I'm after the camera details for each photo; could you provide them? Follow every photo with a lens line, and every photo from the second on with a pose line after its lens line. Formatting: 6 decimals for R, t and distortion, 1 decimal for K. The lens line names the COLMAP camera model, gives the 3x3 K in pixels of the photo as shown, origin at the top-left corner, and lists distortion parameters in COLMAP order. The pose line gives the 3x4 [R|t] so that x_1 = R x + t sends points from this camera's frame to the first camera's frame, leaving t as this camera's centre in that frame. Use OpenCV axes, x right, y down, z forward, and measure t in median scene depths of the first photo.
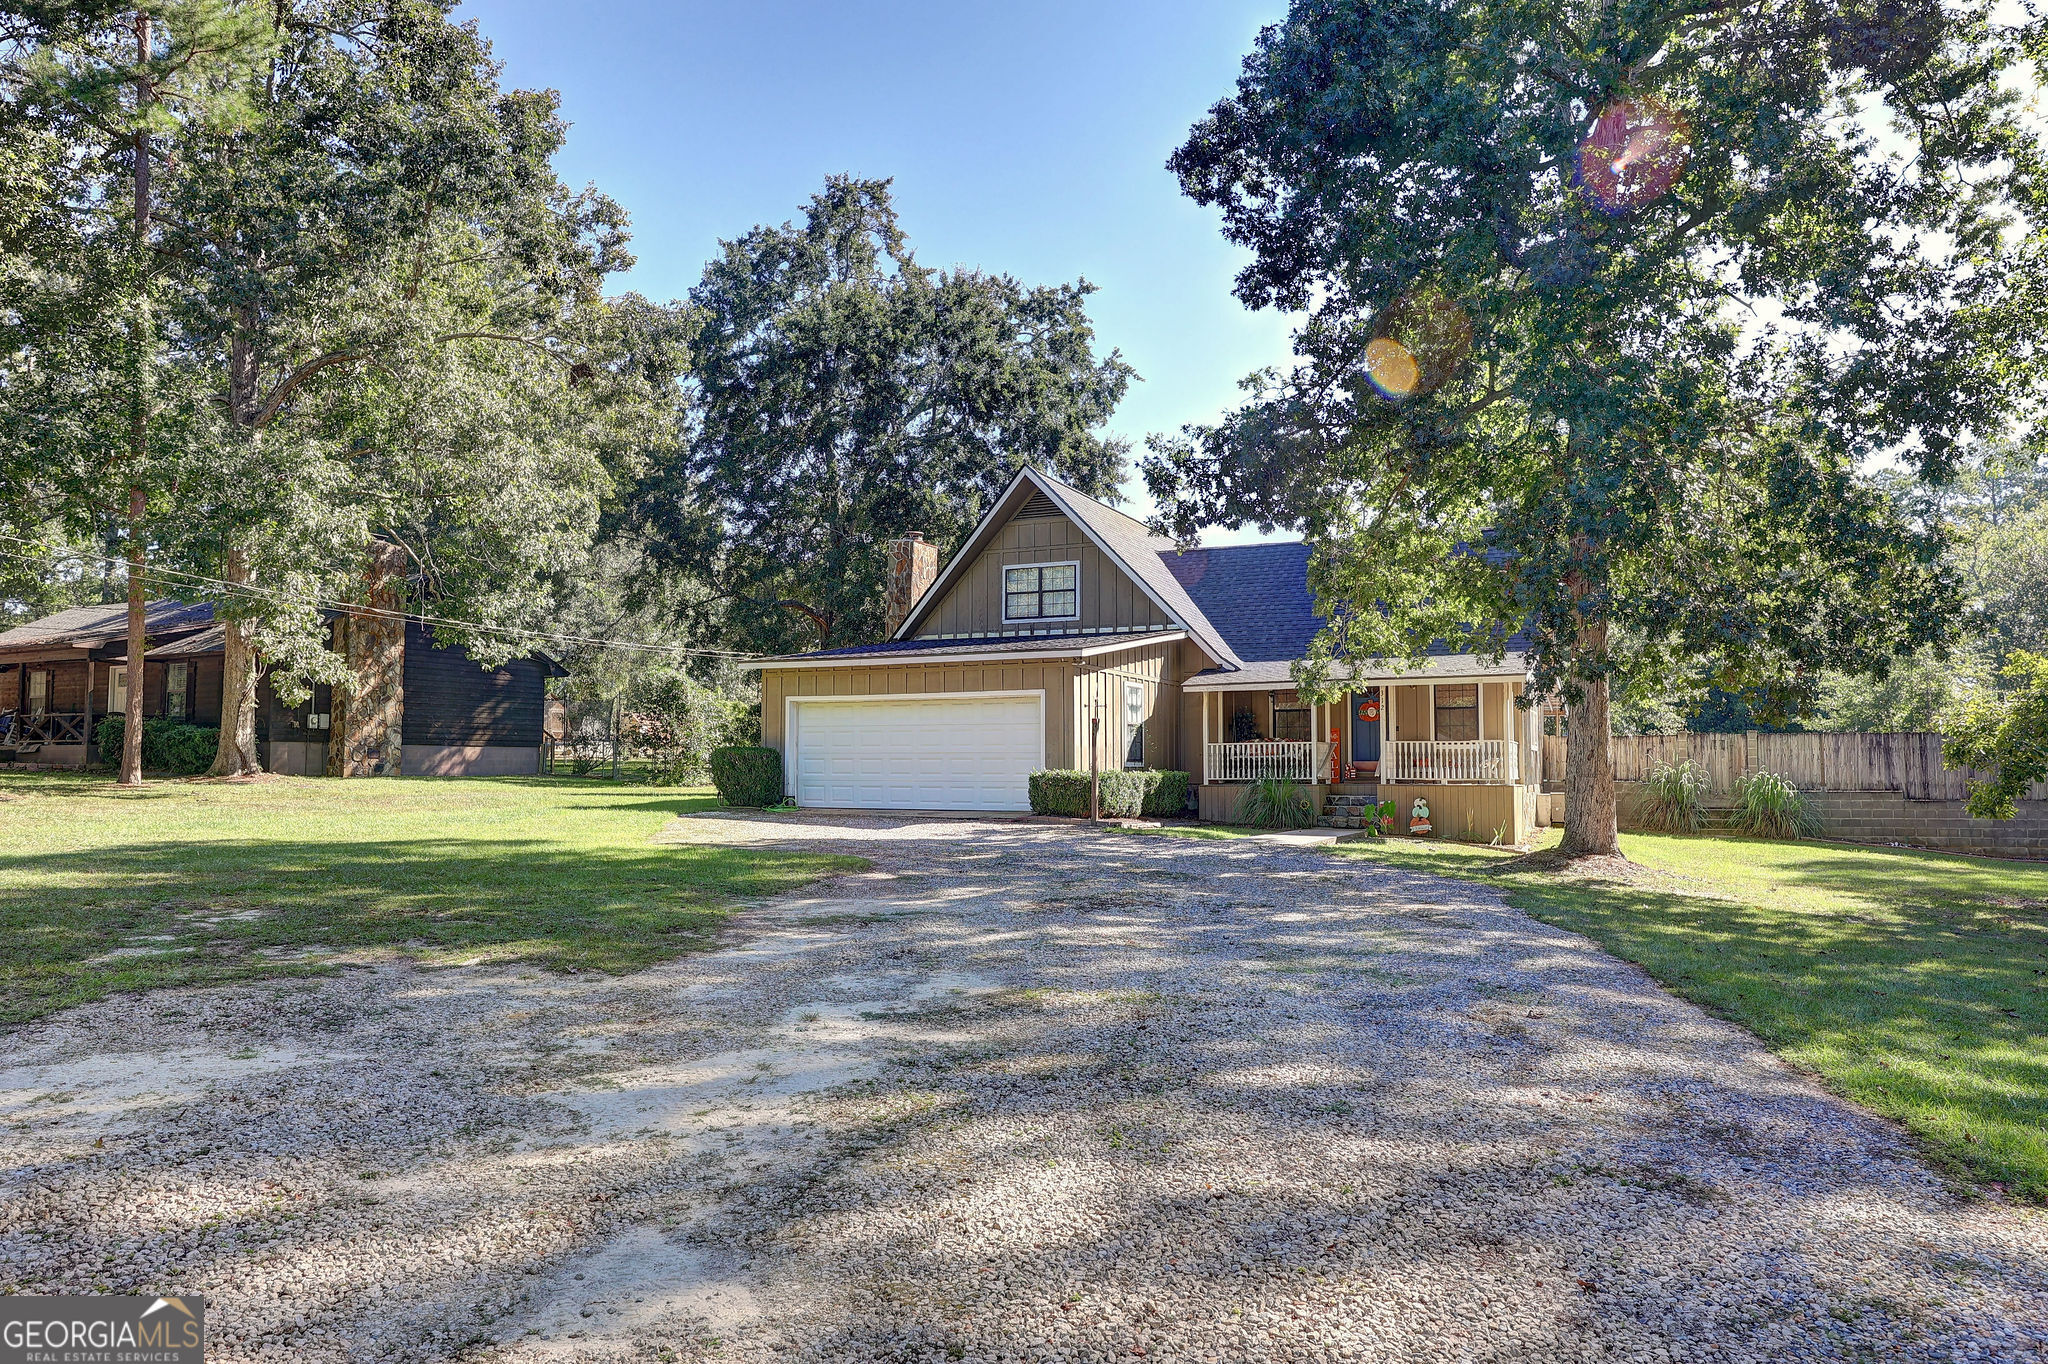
lens RADIAL K [[1341.5, 0, 1029.2], [0, 1341.5, 682.7], [0, 0, 1]] dist [-0.001397, 0.000129]
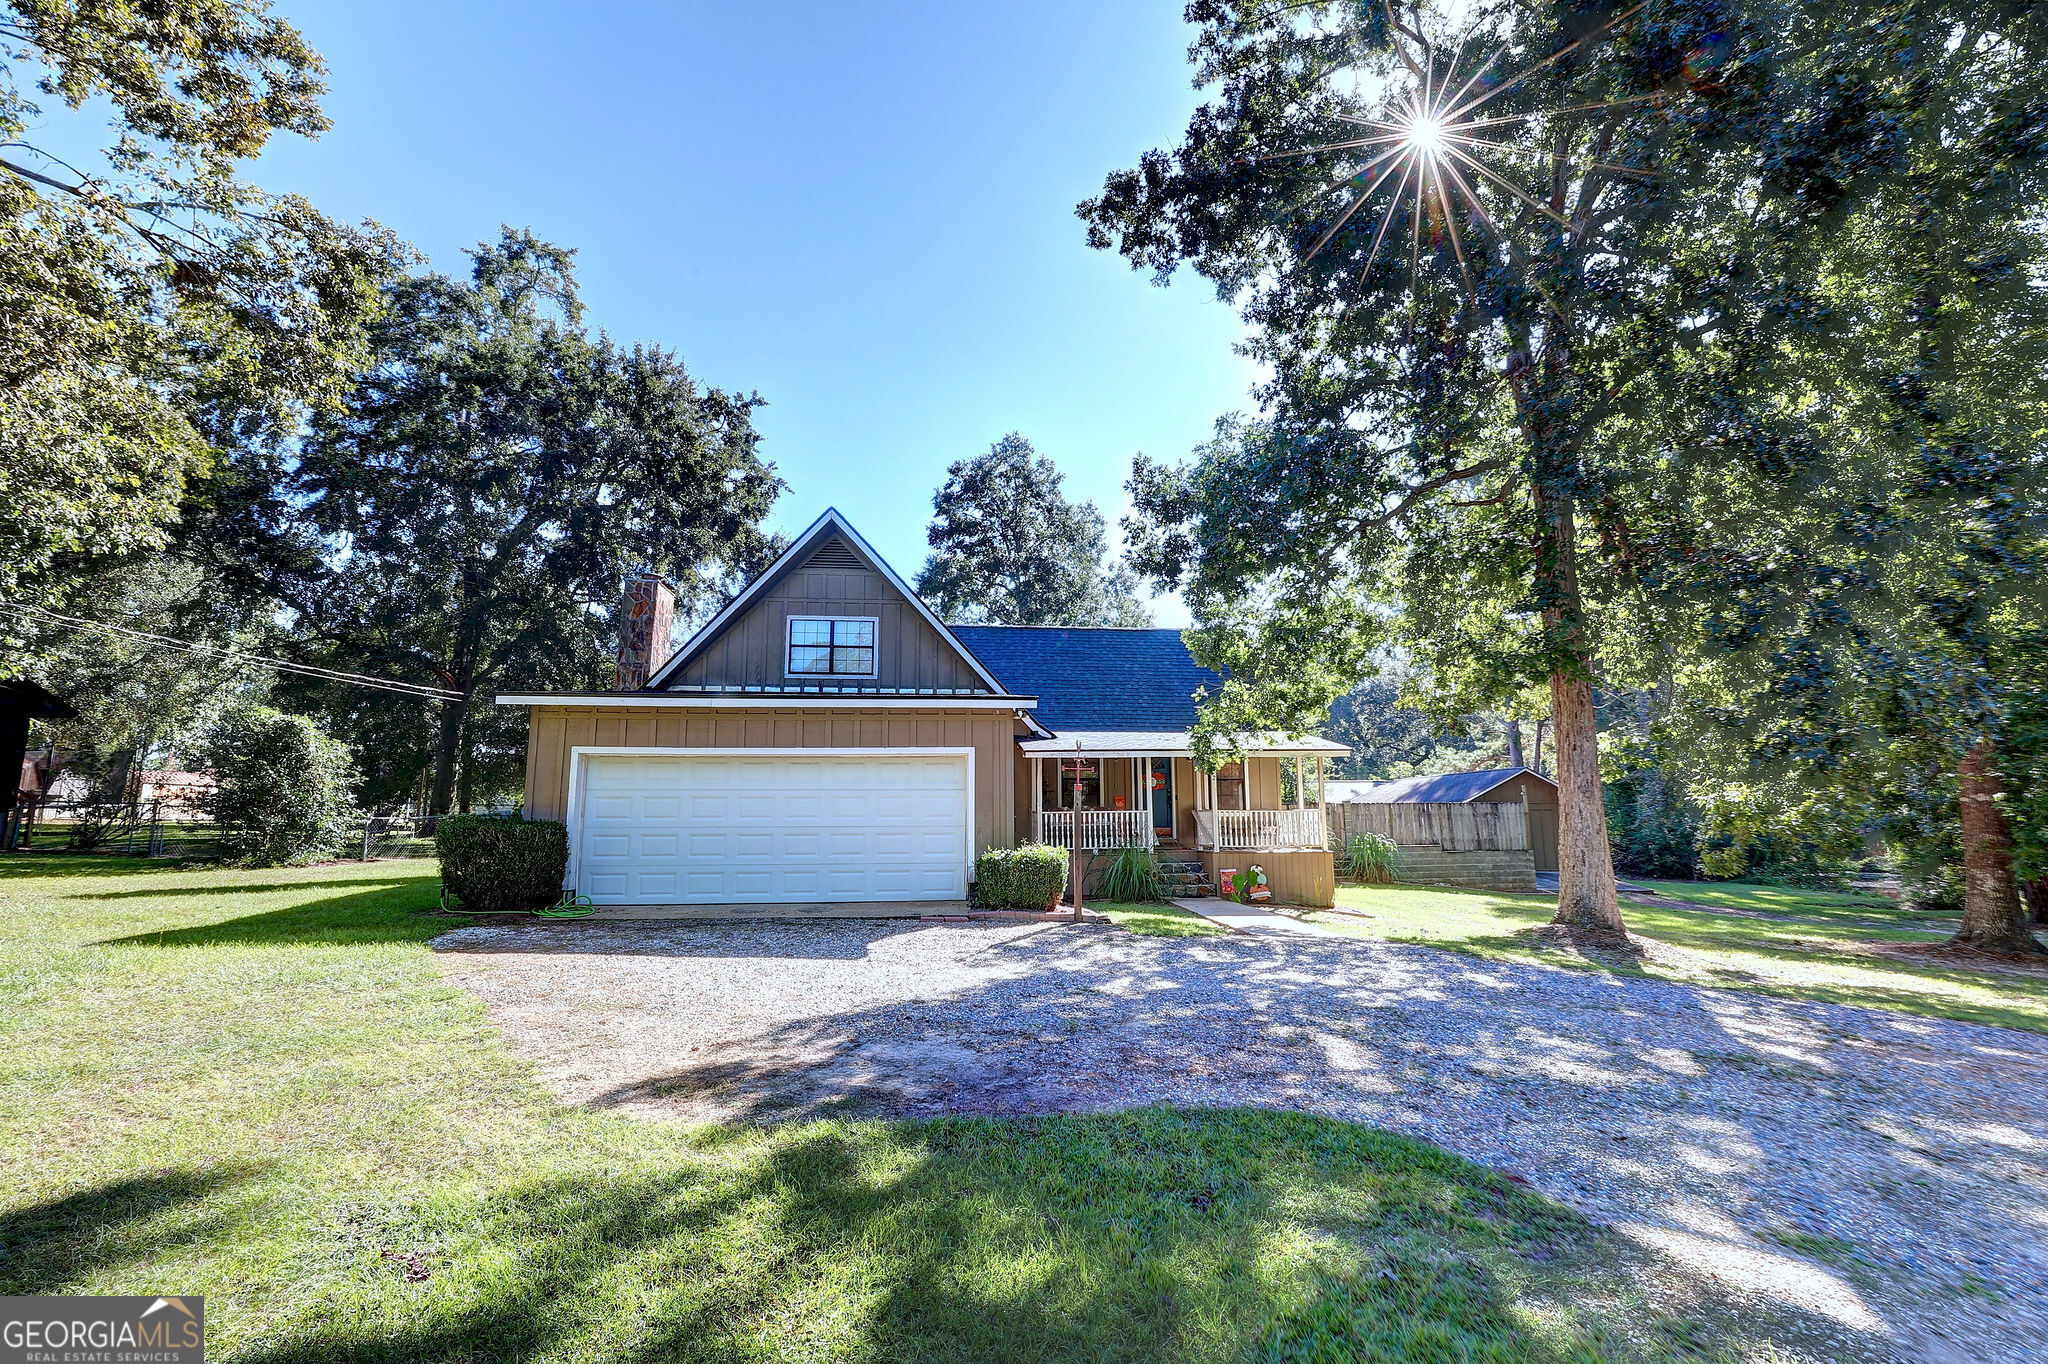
lens RADIAL K [[875.1, 0, 1027.6], [0, 875.1, 686.8], [0, 0, 1]] dist [0.005192, -0.000093]
pose [[0.861494, 0.070750, 0.502814, -0.172829], [-0.027428, 0.995284, -0.093051, 0.012700], [-0.507026, 0.066371, 0.859371, 0.396000]]
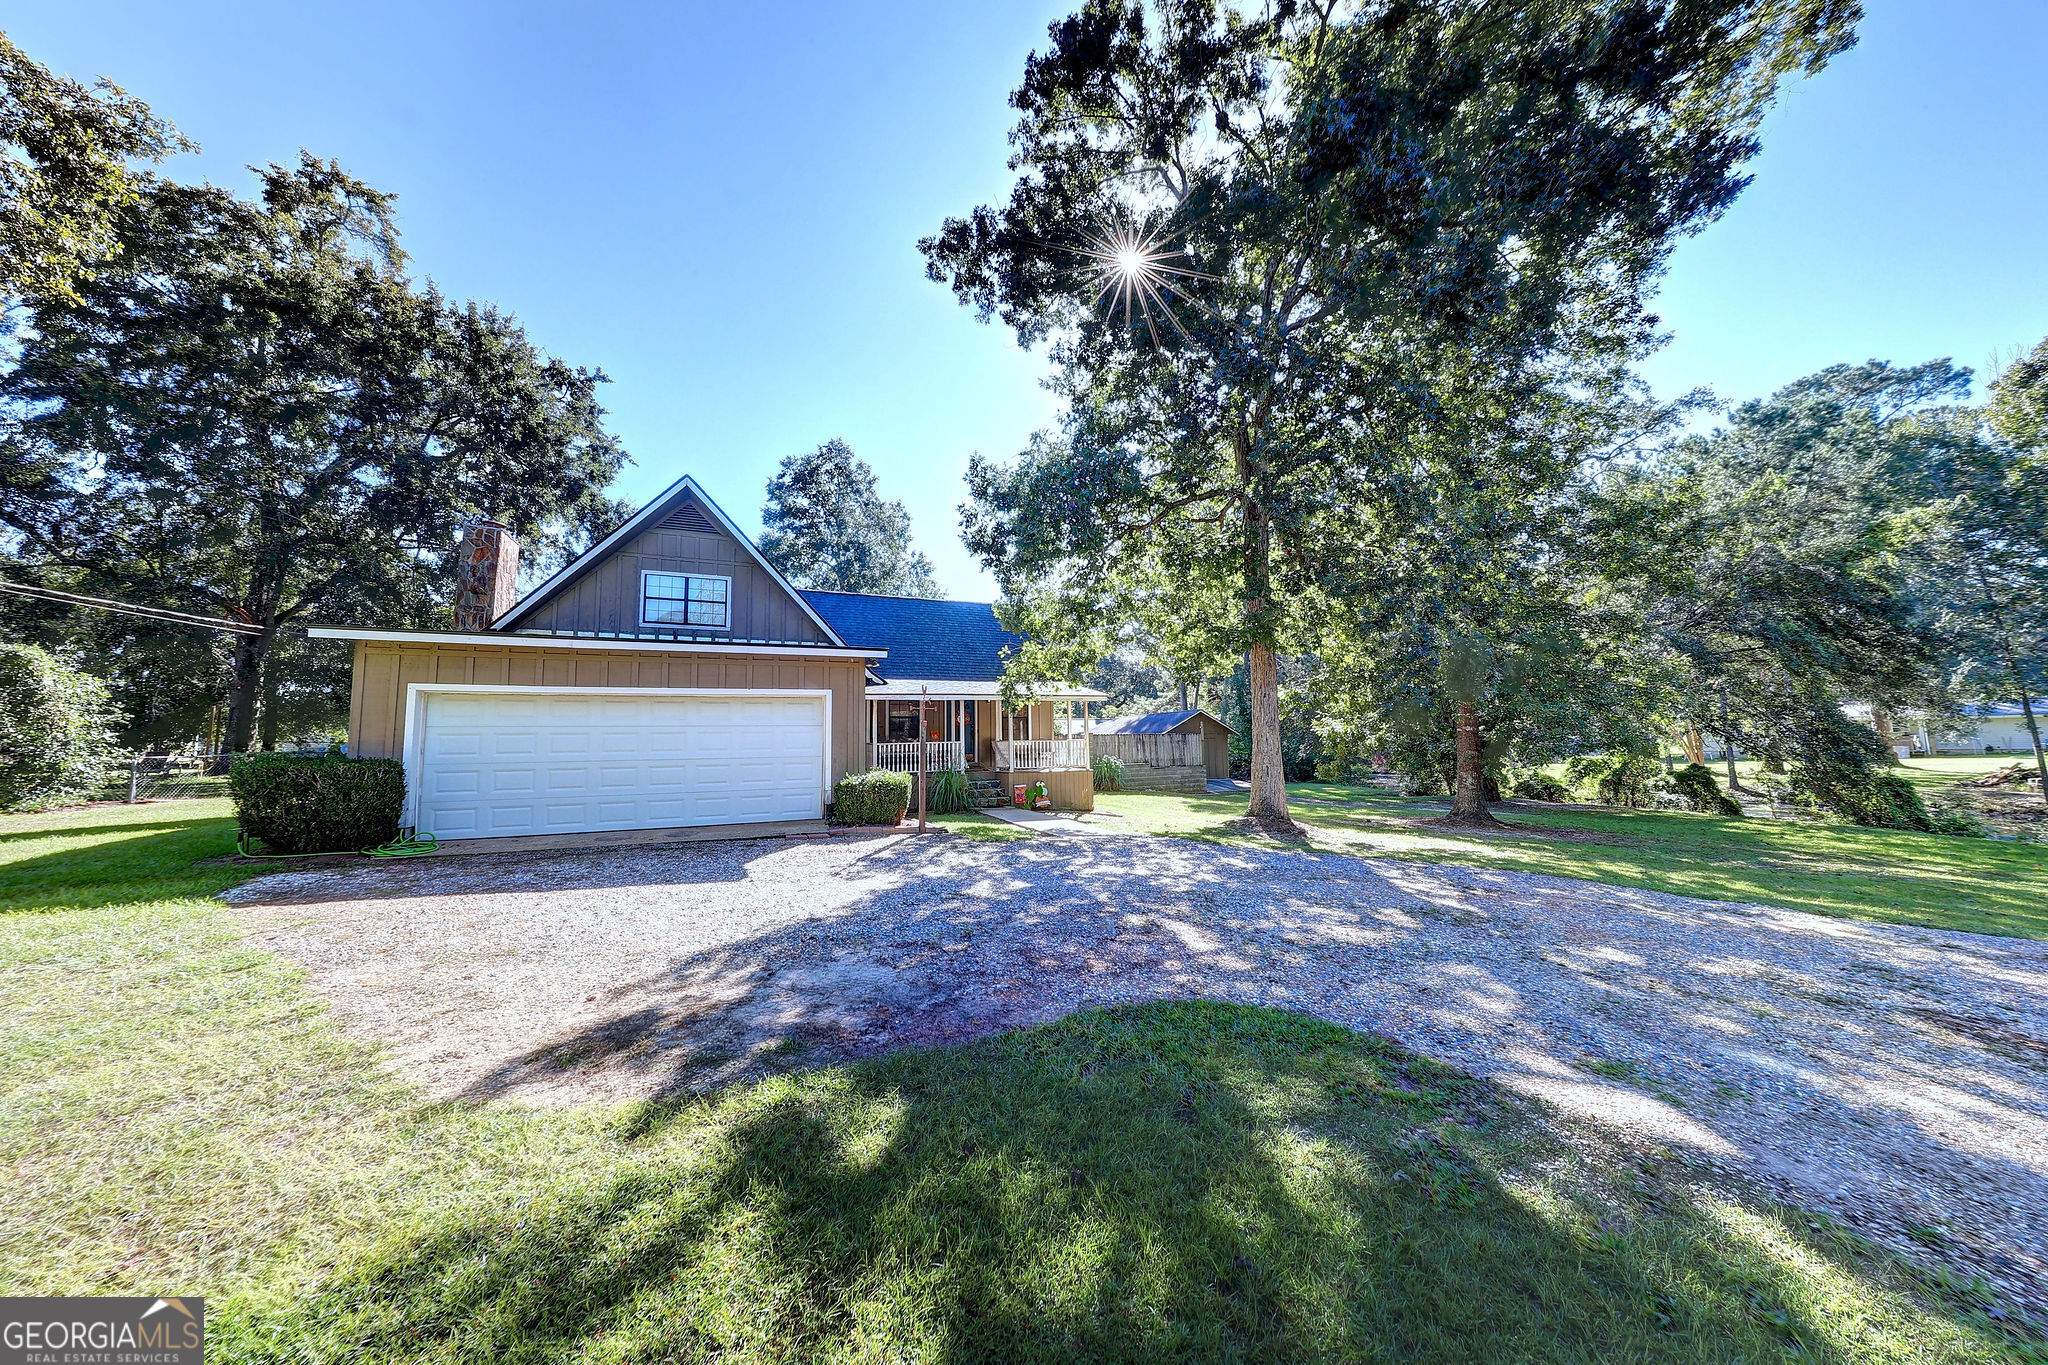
lens RADIAL K [[649.6, 0, 1030.3], [0, 649.6, 685.3], [0, 0, 1]] dist [0.004289, -0.000333]
pose [[0.677724, 0.054828, 0.733269, -0.174181], [-0.030749, 0.998457, -0.046237, 0.014069], [-0.734673, 0.008788, 0.678365, 0.439045]]
